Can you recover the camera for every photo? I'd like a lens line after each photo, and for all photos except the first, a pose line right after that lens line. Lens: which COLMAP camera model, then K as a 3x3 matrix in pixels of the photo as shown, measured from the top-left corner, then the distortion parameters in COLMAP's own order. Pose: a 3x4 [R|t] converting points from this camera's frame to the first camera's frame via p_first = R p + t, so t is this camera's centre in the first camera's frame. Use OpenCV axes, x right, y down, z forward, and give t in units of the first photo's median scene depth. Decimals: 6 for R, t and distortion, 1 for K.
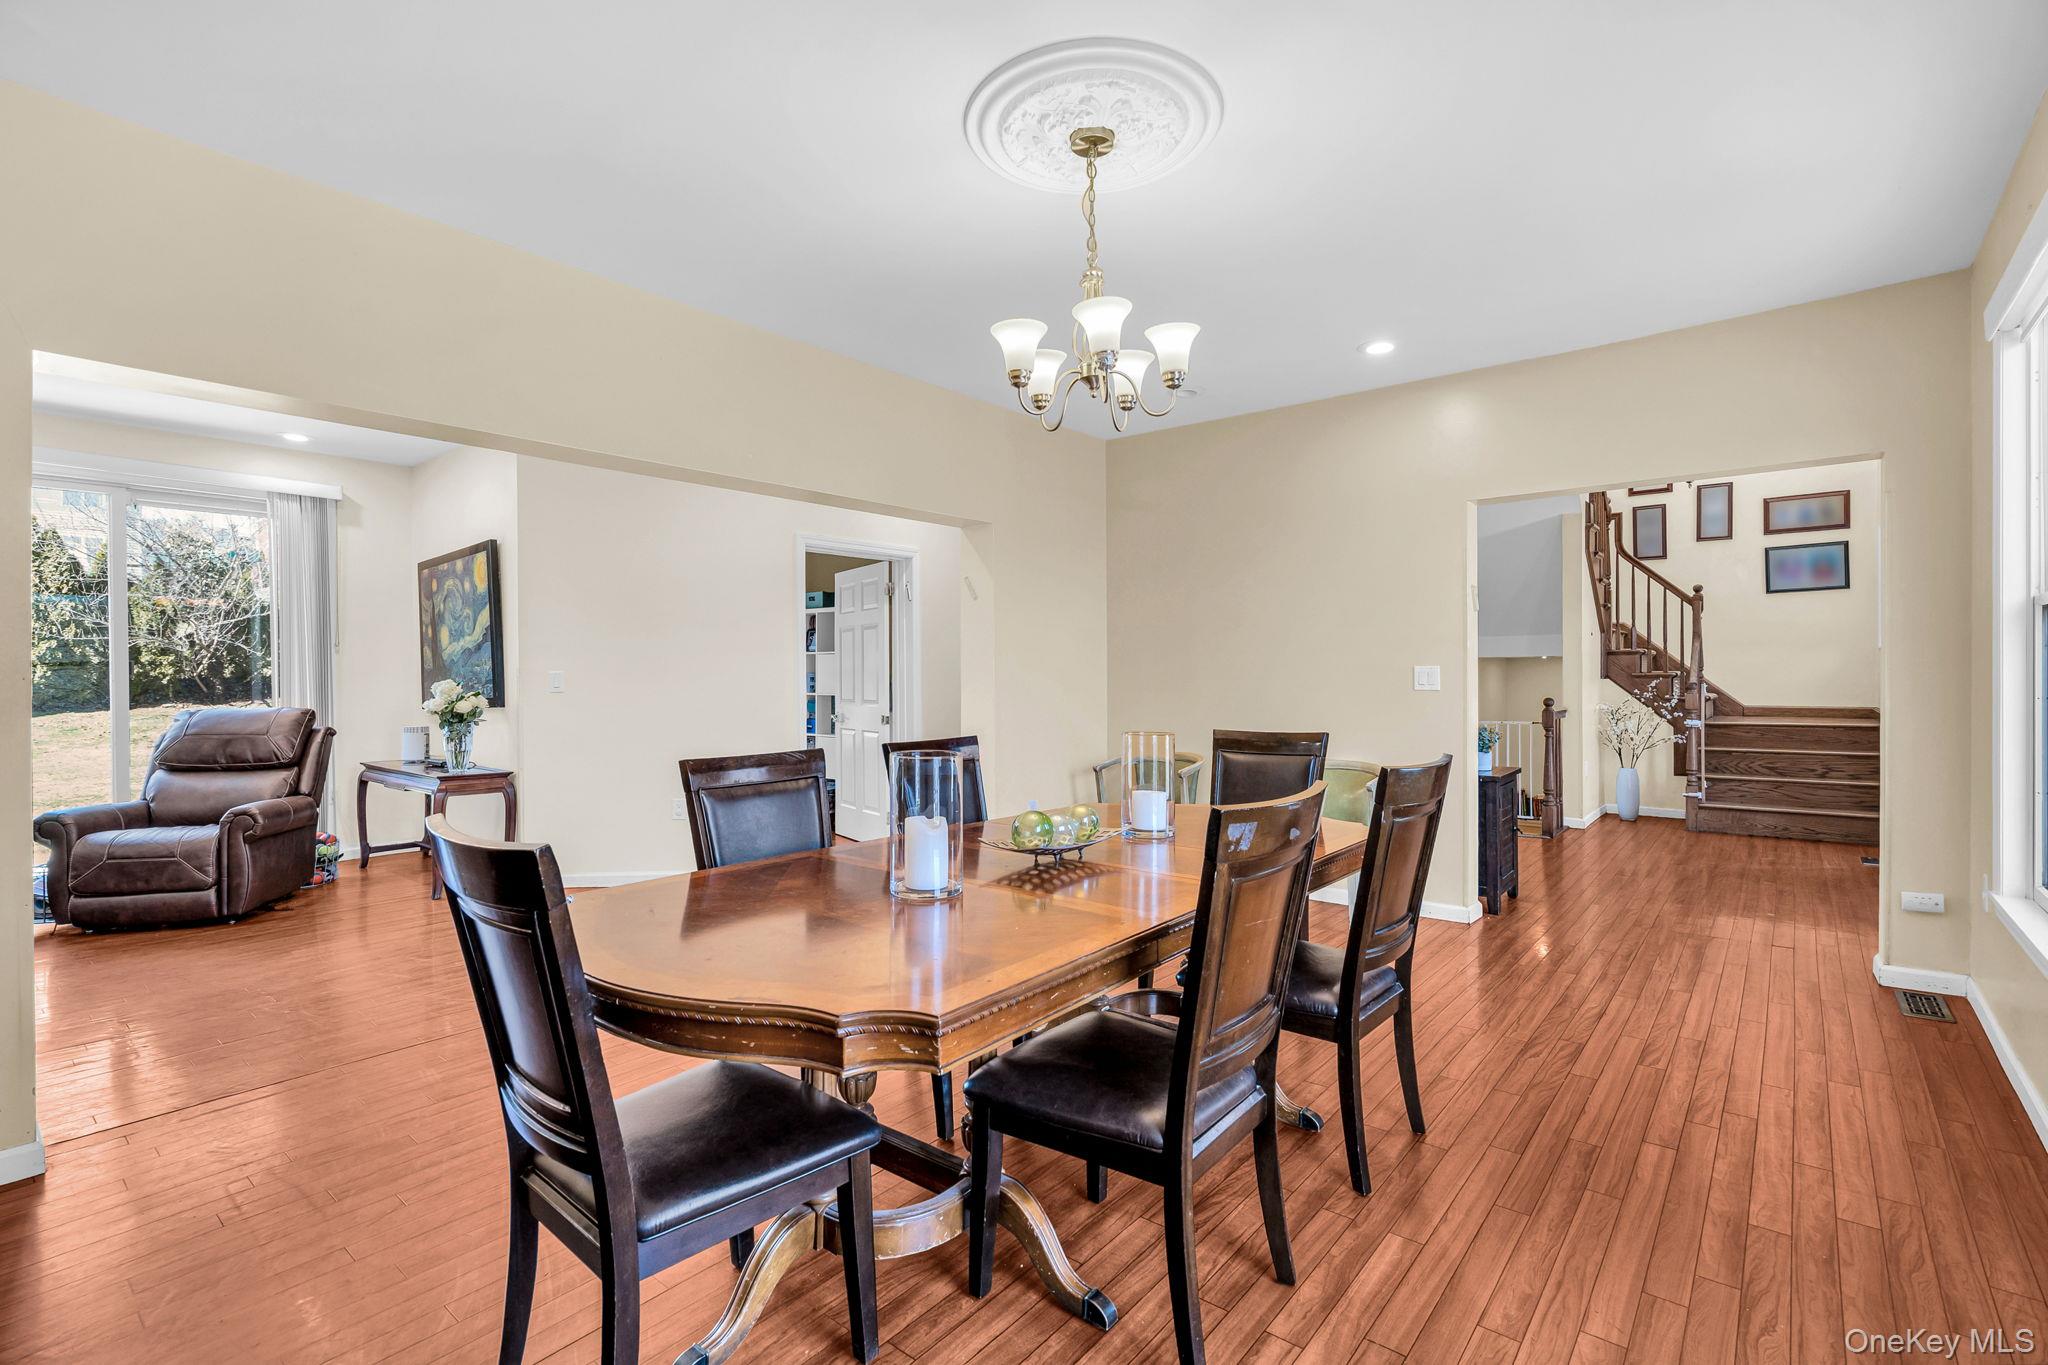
lens RADIAL K [[930.9, 0, 1029.2], [0, 930.9, 671.4], [0, 0, 1]] dist [0.000765, 0.000603]
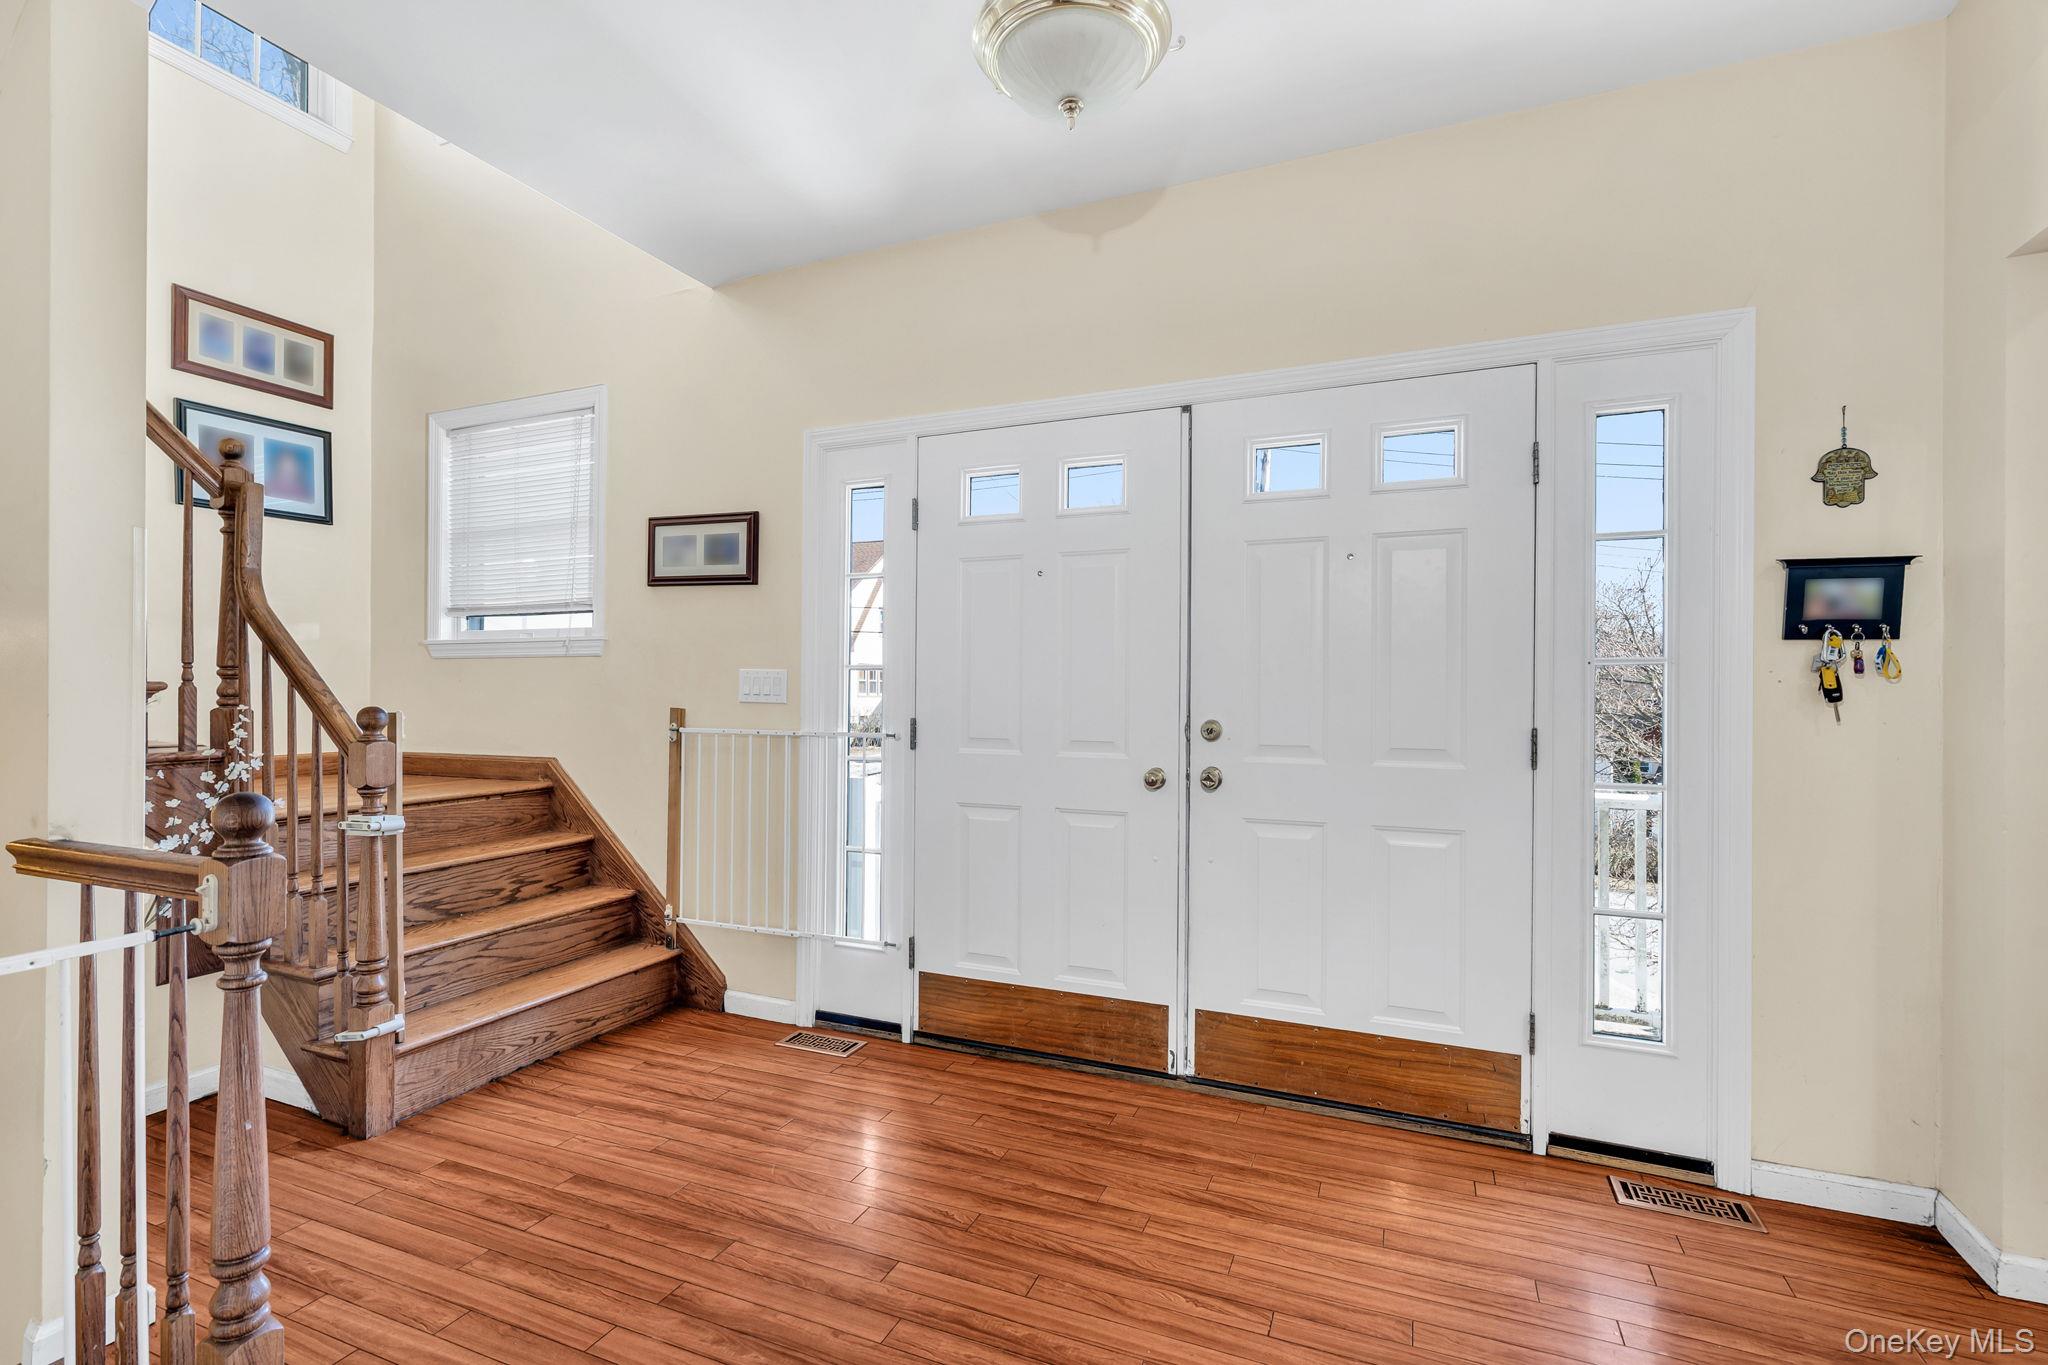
lens RADIAL K [[930.9, 0, 1020.8], [0, 930.9, 693.3], [0, 0, 1]] dist [0.000765, 0.000603]
pose [[-0.266607, 0.003235, 0.963800, 0.282328], [-0.003573, 0.999984, -0.004345, 0.006207], [-0.963799, -0.004603, -0.266591, 0.785554]]
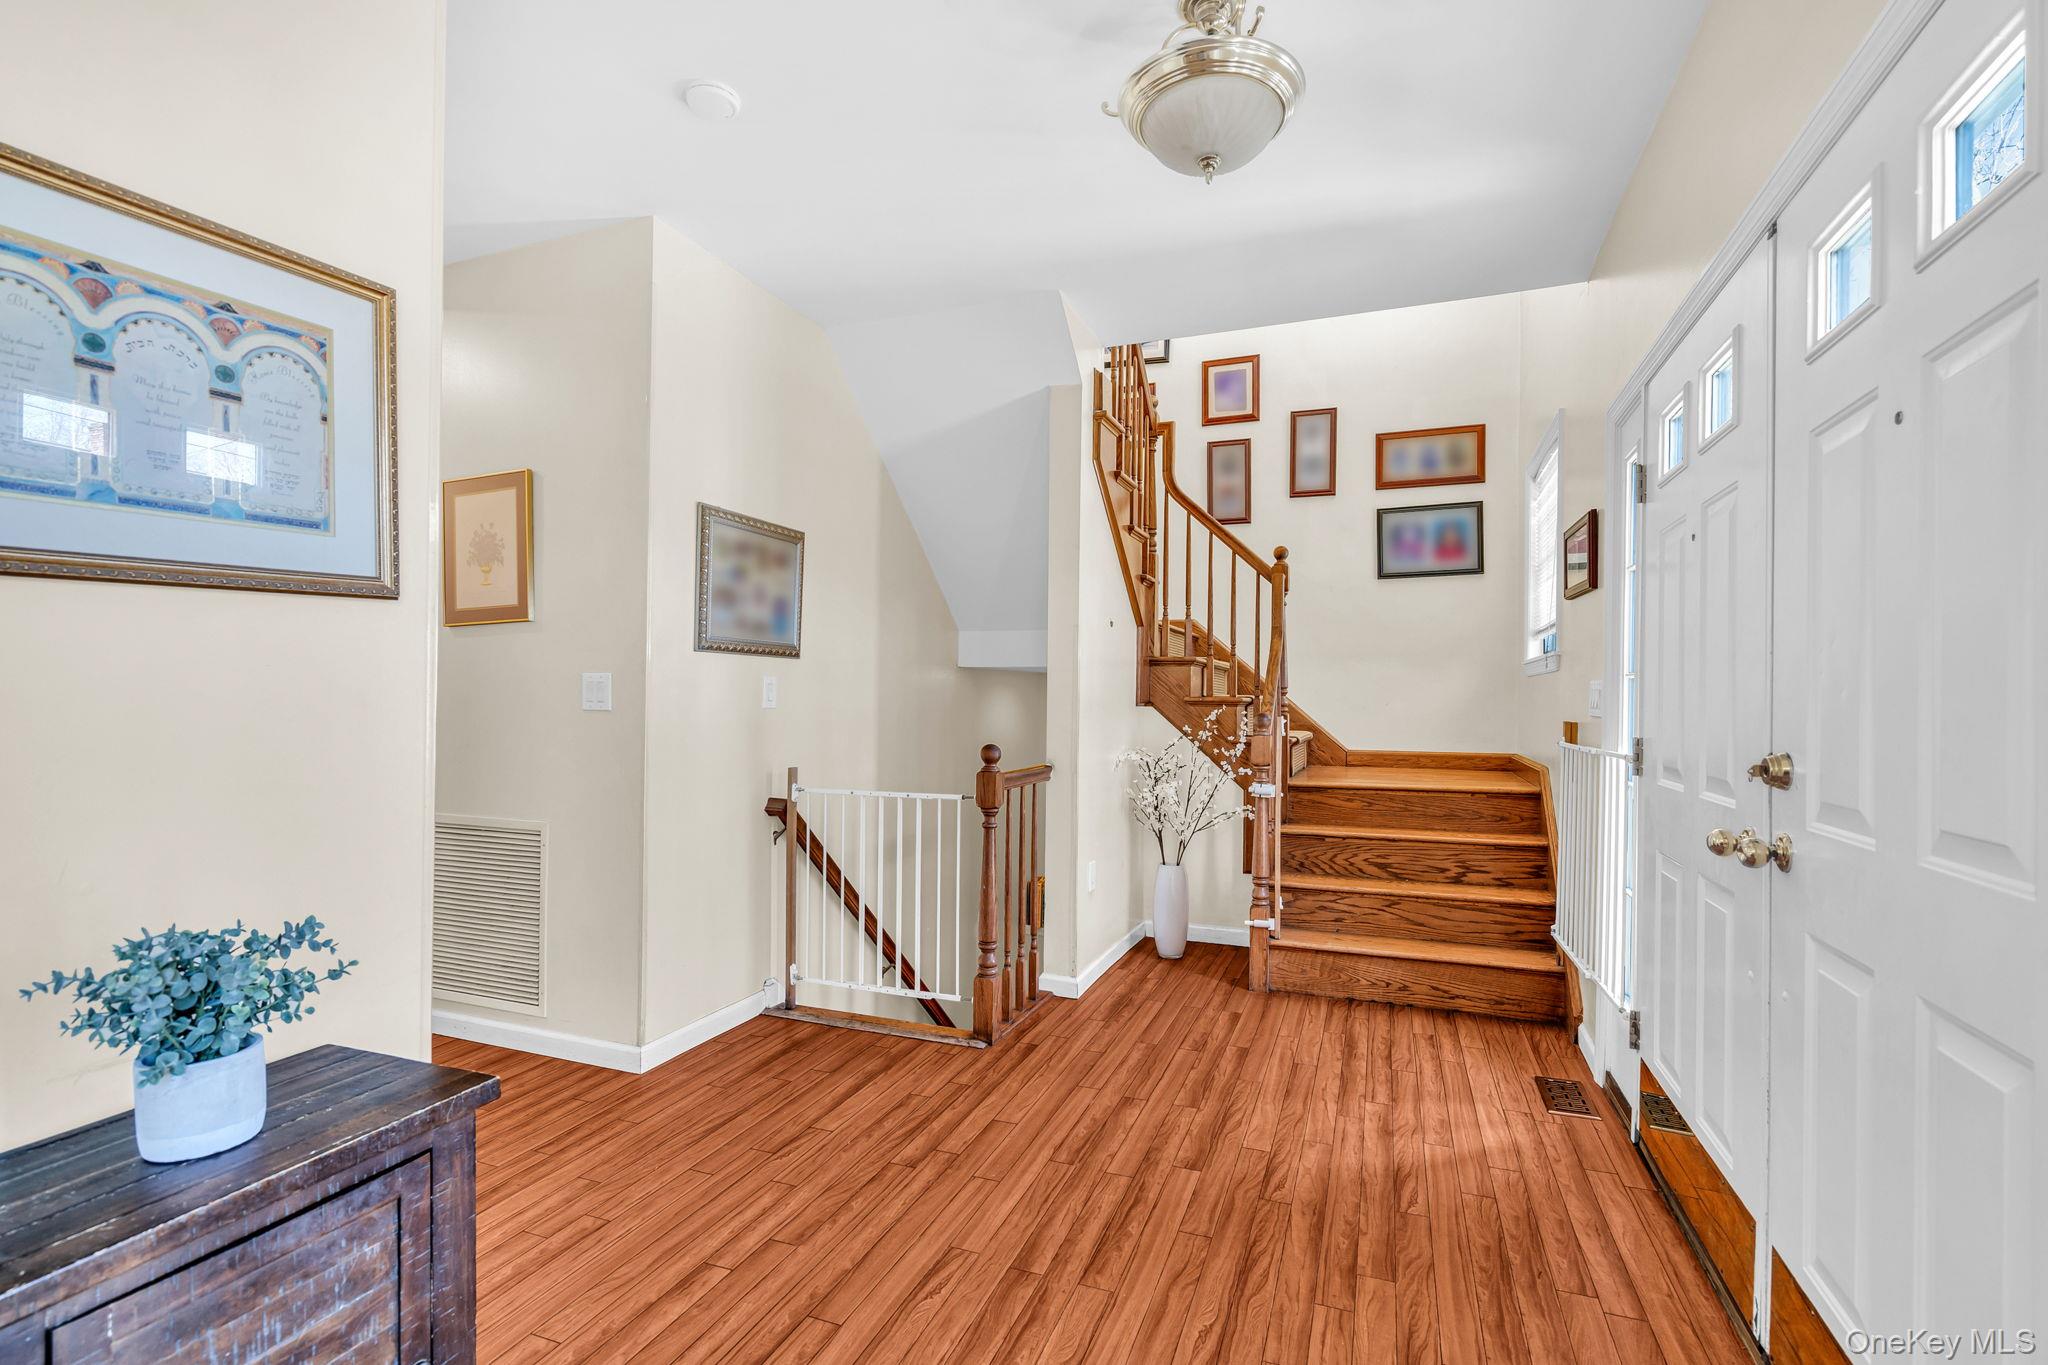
lens RADIAL K [[930.9, 0, 1030.9], [0, 930.9, 696.3], [0, 0, 1]] dist [0.000765, 0.000603]
pose [[0.950852, 0.013614, 0.309346, 0.382178], [-0.012785, 0.999907, -0.004708, 0.005339], [-0.309381, 0.000521, 0.950938, 0.483656]]
